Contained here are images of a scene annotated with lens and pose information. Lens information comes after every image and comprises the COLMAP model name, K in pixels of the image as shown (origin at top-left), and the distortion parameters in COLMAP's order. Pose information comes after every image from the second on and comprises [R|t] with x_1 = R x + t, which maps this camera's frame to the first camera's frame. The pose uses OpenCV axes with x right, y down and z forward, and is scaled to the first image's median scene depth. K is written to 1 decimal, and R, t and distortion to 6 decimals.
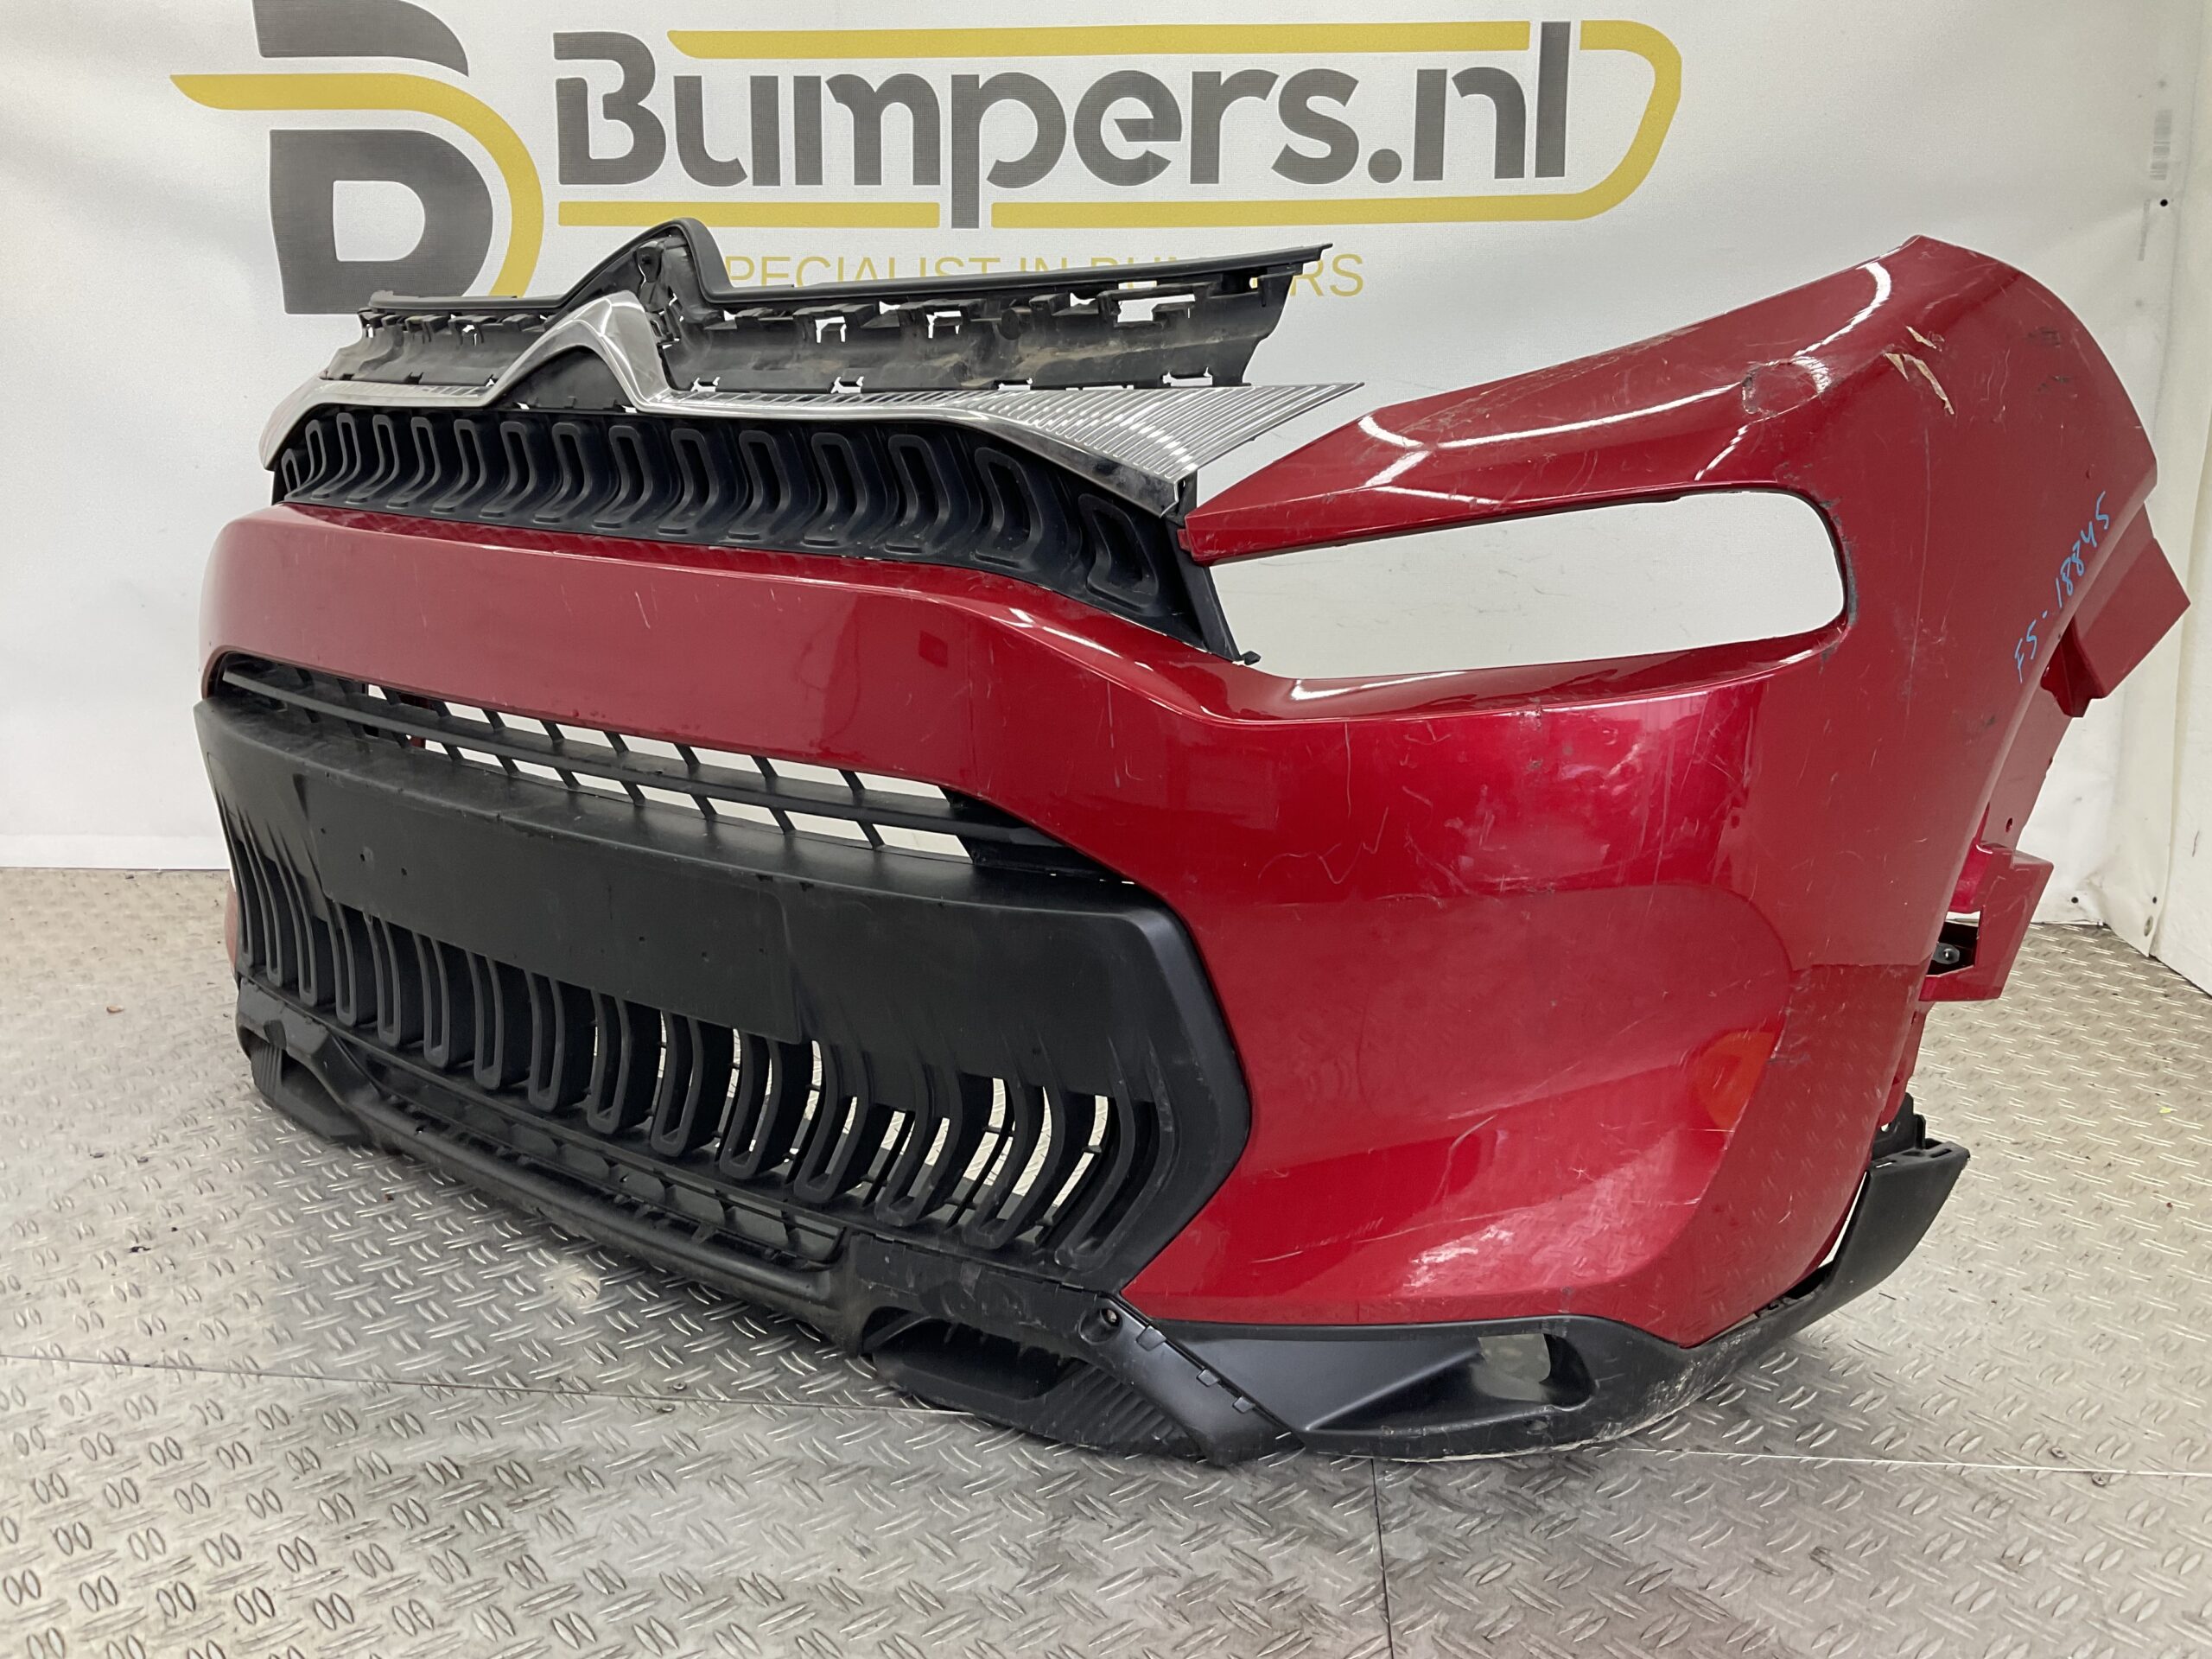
lens RADIAL K [[1814.0, 0, 1099.9], [0, 1814.0, 823.1], [0, 0, 1]] dist [0.122869, -0.257456]
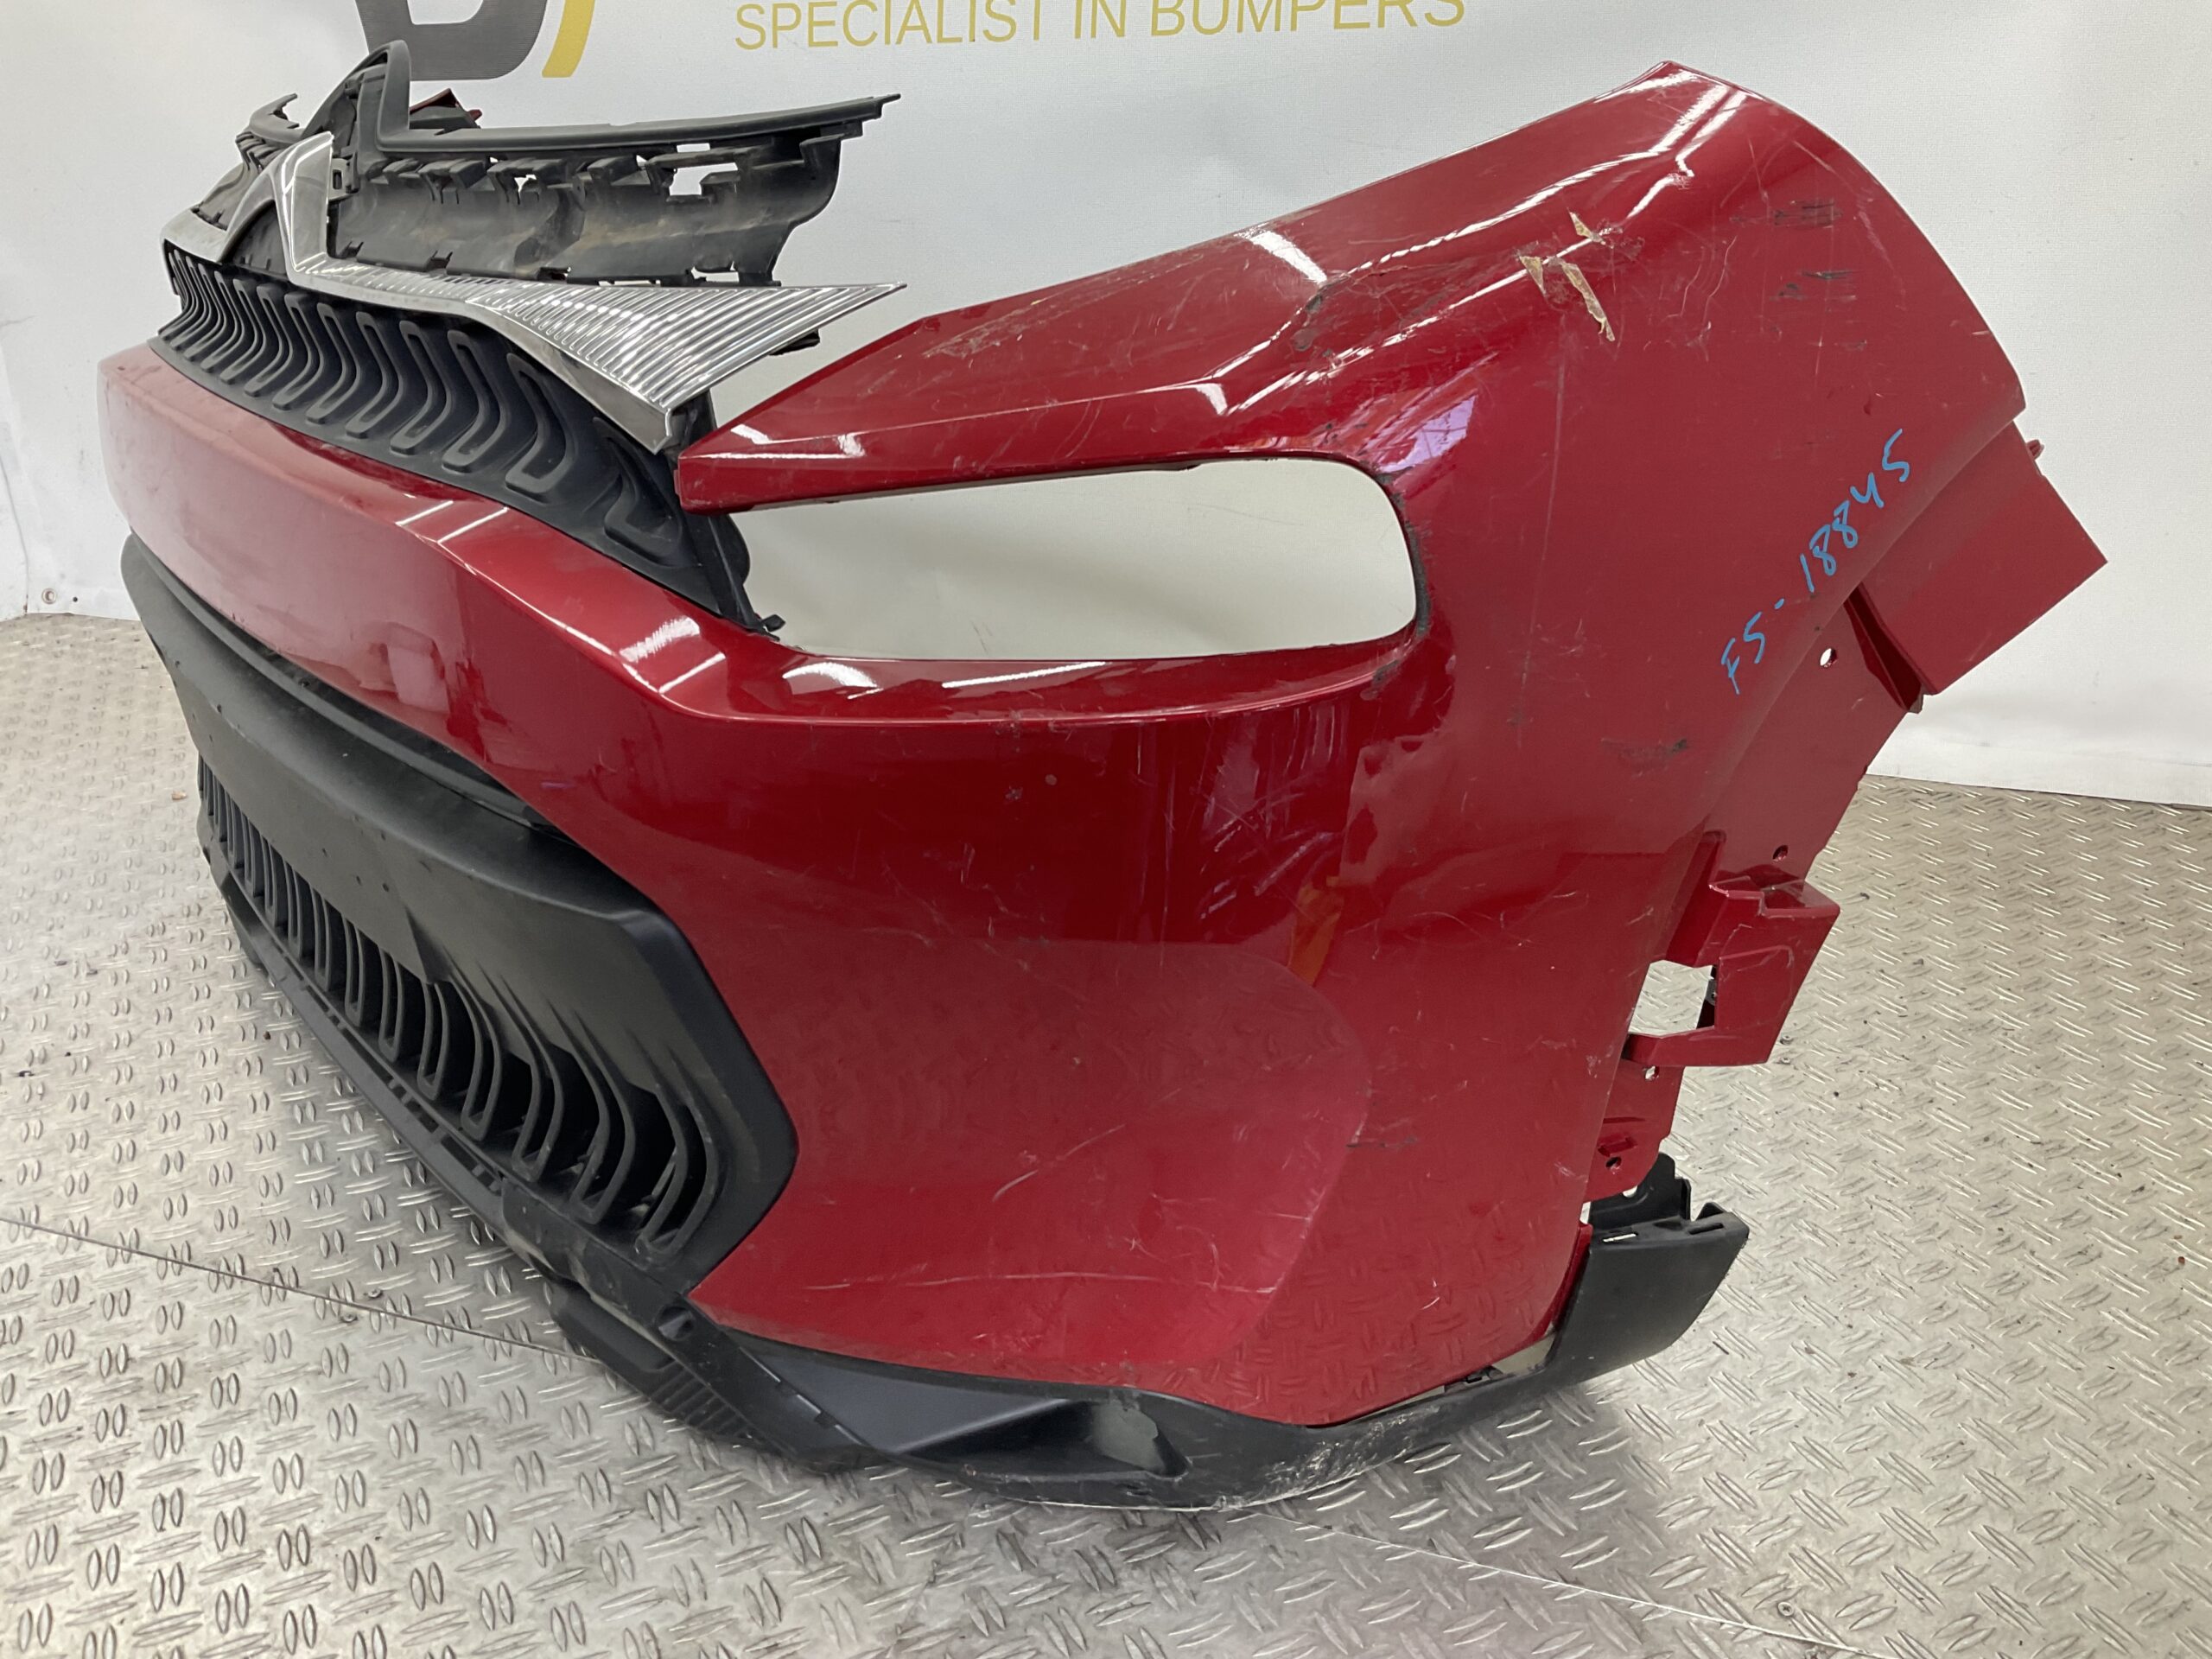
lens RADIAL K [[1814.0, 0, 1099.9], [0, 1814.0, 823.1], [0, 0, 1]] dist [0.122869, -0.257456]
pose [[0.967287, 0.067969, -0.244411, 0.407062], [-0.025496, 0.984608, 0.172905, -0.137597], [0.252401, -0.161017, 0.954132, 0.199430]]
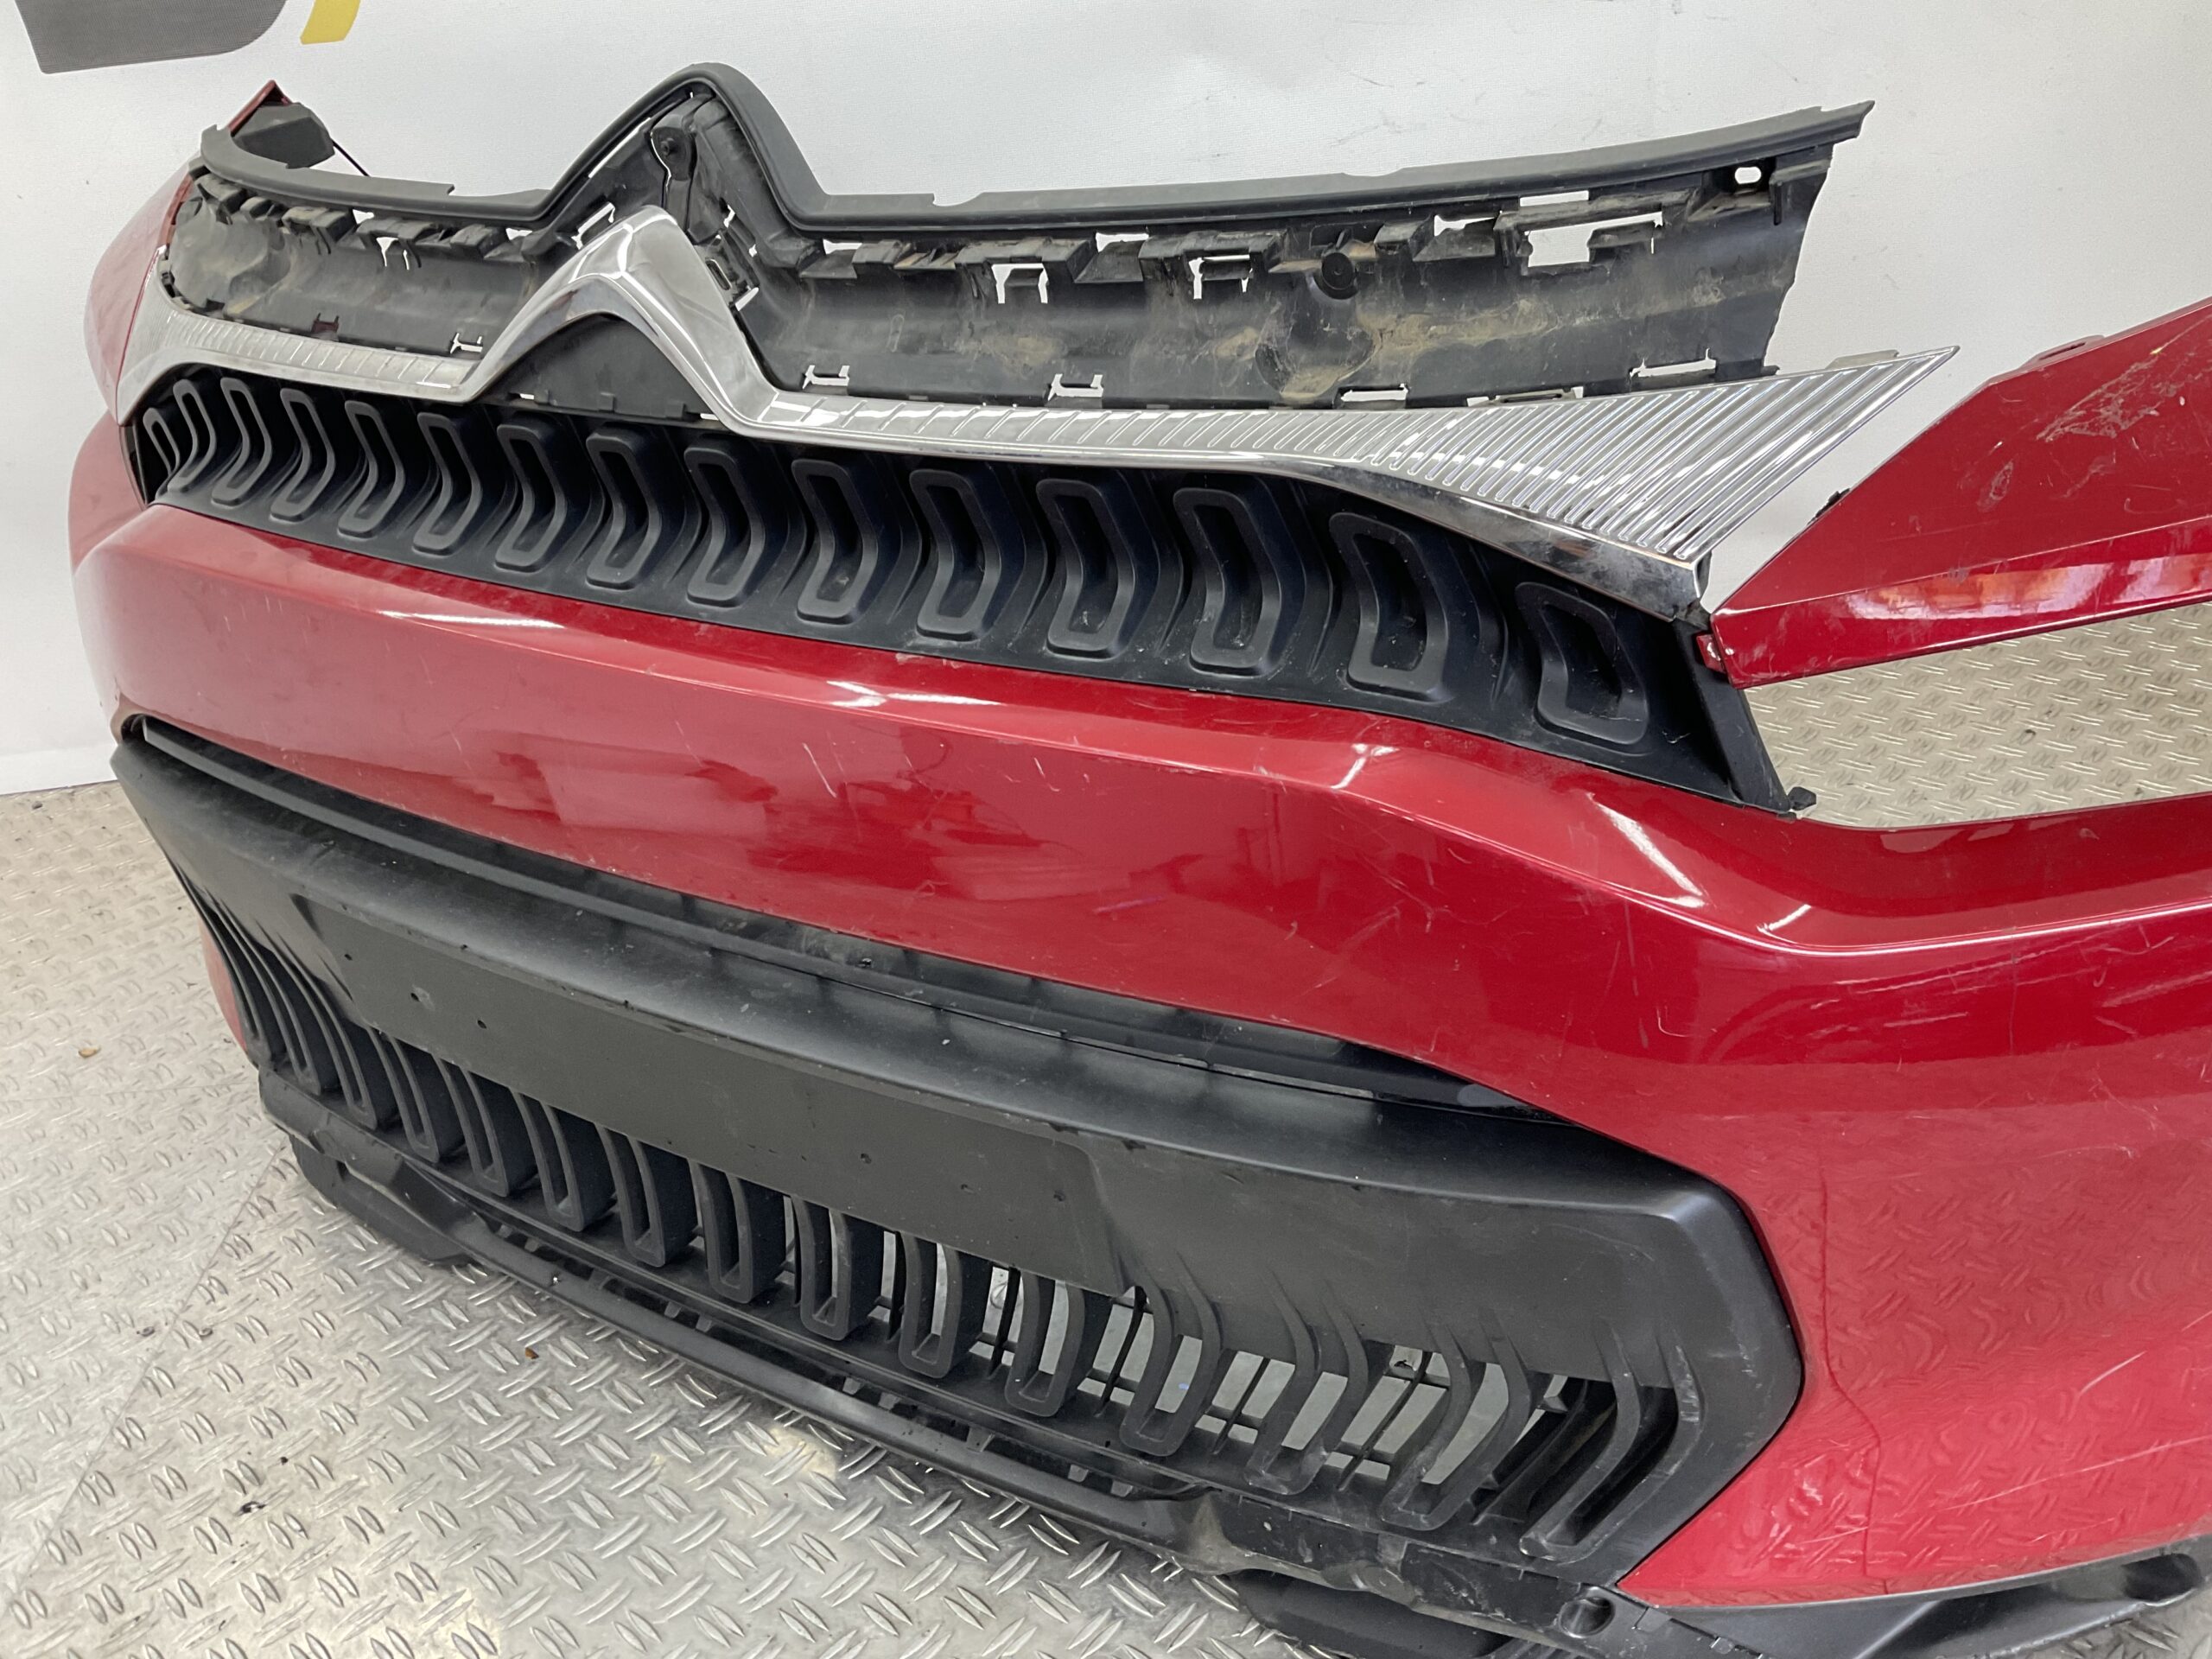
lens RADIAL K [[1814.0, 0, 1099.9], [0, 1814.0, 823.1], [0, 0, 1]] dist [0.122869, -0.257456]
pose [[0.989146, -0.142146, 0.037218, -0.178471], [0.127106, 0.954820, 0.268633, -0.269873], [-0.073722, -0.260986, 0.962523, 0.346067]]
